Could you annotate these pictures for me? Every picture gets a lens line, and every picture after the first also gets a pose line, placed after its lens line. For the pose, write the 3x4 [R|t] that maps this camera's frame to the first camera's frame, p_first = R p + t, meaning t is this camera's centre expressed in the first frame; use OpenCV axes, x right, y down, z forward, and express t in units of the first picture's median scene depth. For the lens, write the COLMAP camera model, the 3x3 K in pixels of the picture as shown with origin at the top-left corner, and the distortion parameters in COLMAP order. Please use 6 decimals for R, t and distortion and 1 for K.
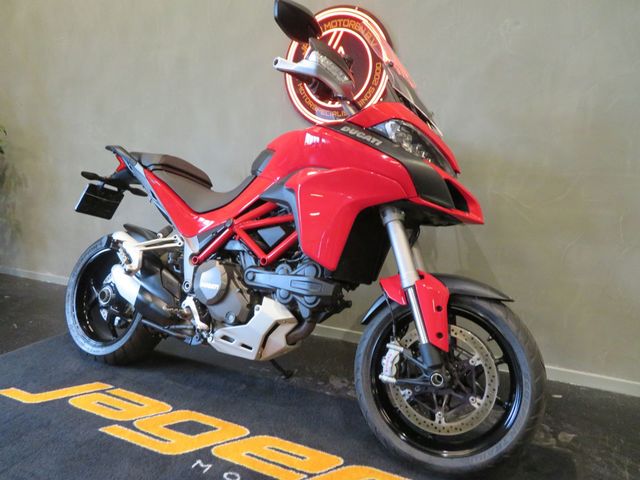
lens RADIAL K [[457.2, 0, 320.0], [0, 457.2, 240.0], [0, 0, 1]] dist [-0.004764, 0.004946]
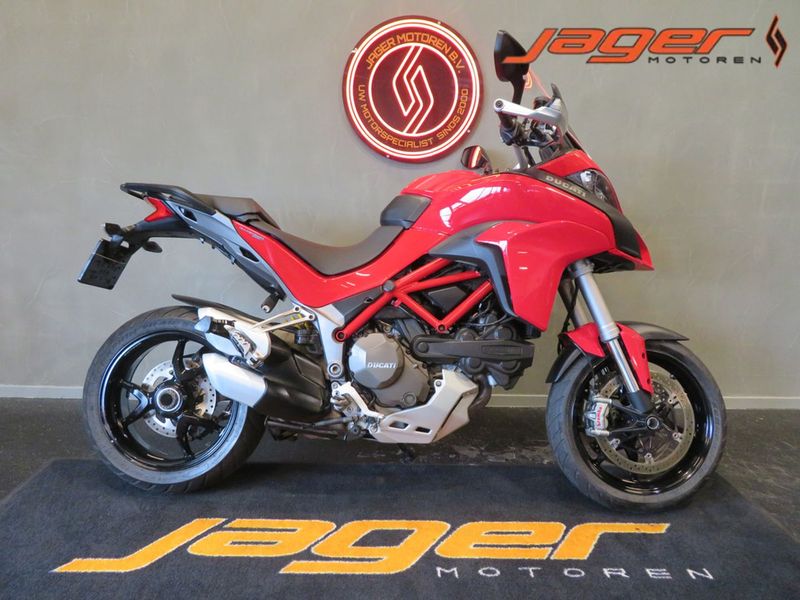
lens RADIAL K [[571.5, 0, 400.0], [0, 571.5, 300.0], [0, 0, 1]] dist [-0.004764, 0.004946]
pose [[0.896213, -0.089878, 0.434424, -0.644262], [0.068628, 0.995562, 0.064394, -0.079689], [-0.438284, -0.027897, 0.898403, 0.067648]]
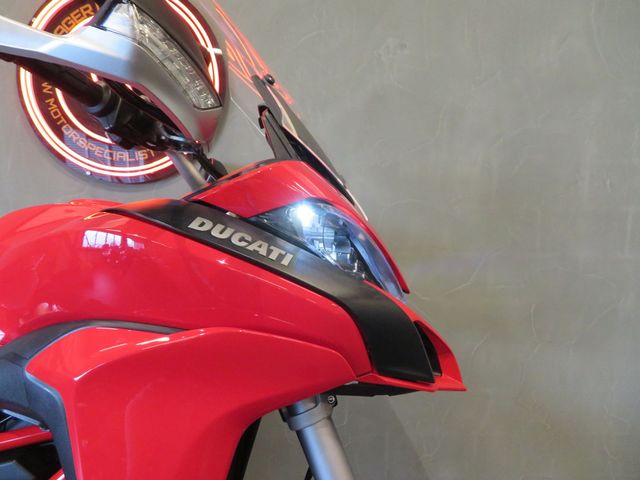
lens RADIAL K [[457.2, 0, 320.0], [0, 457.2, 240.0], [0, 0, 1]] dist [-0.004764, 0.004946]
pose [[0.880556, -0.043237, 0.471965, -0.034999], [0.069919, 0.996785, -0.039132, -0.177981], [-0.468755, 0.067457, 0.880748, 0.518829]]
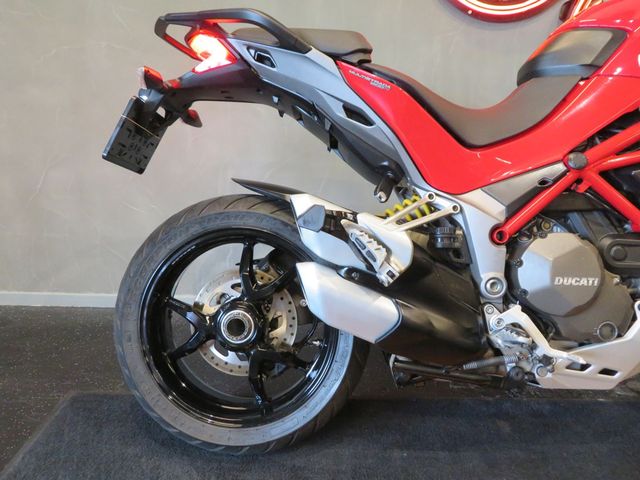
lens RADIAL K [[457.2, 0, 320.0], [0, 457.2, 240.0], [0, 0, 1]] dist [-0.004764, 0.004946]
pose [[0.899195, -0.118729, 0.421132, -0.729072], [0.068054, 0.988718, 0.133438, -0.039394], [-0.432224, -0.091327, 0.897130, 0.651132]]
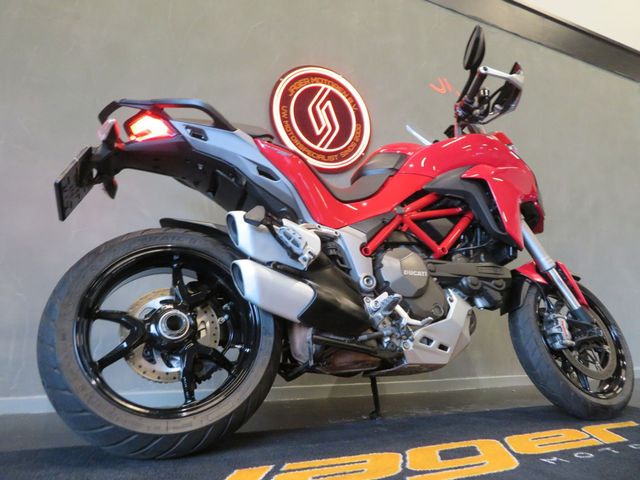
lens RADIAL K [[457.2, 0, 320.0], [0, 457.2, 240.0], [0, 0, 1]] dist [-0.004764, 0.004946]
pose [[0.625815, 0.137431, 0.767769, -0.998218], [0.129995, 0.952208, -0.276406, 0.250177], [-0.769063, 0.272785, 0.578041, 0.631272]]
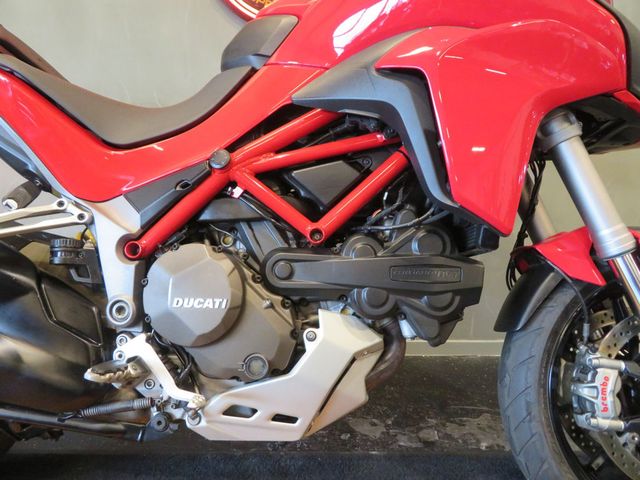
lens RADIAL K [[457.2, 0, 320.0], [0, 457.2, 240.0], [0, 0, 1]] dist [-0.004764, 0.004946]
pose [[0.894215, -0.083638, 0.439754, -0.323317], [0.074002, 0.996493, 0.039046, 0.032606], [-0.441478, -0.002373, 0.897269, 0.560788]]
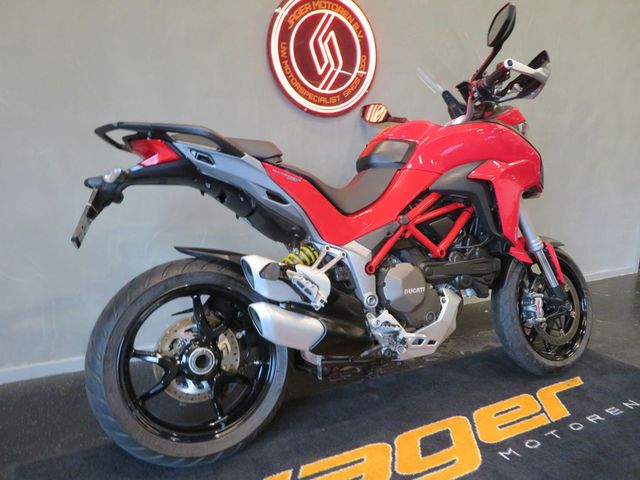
lens RADIAL K [[457.2, 0, 320.0], [0, 457.2, 240.0], [0, 0, 1]] dist [-0.004764, 0.004946]
pose [[0.599120, -0.152246, 0.786051, -1.054722], [0.117773, 0.987833, 0.101563, -0.114377], [-0.791950, 0.031727, 0.609761, 0.586089]]
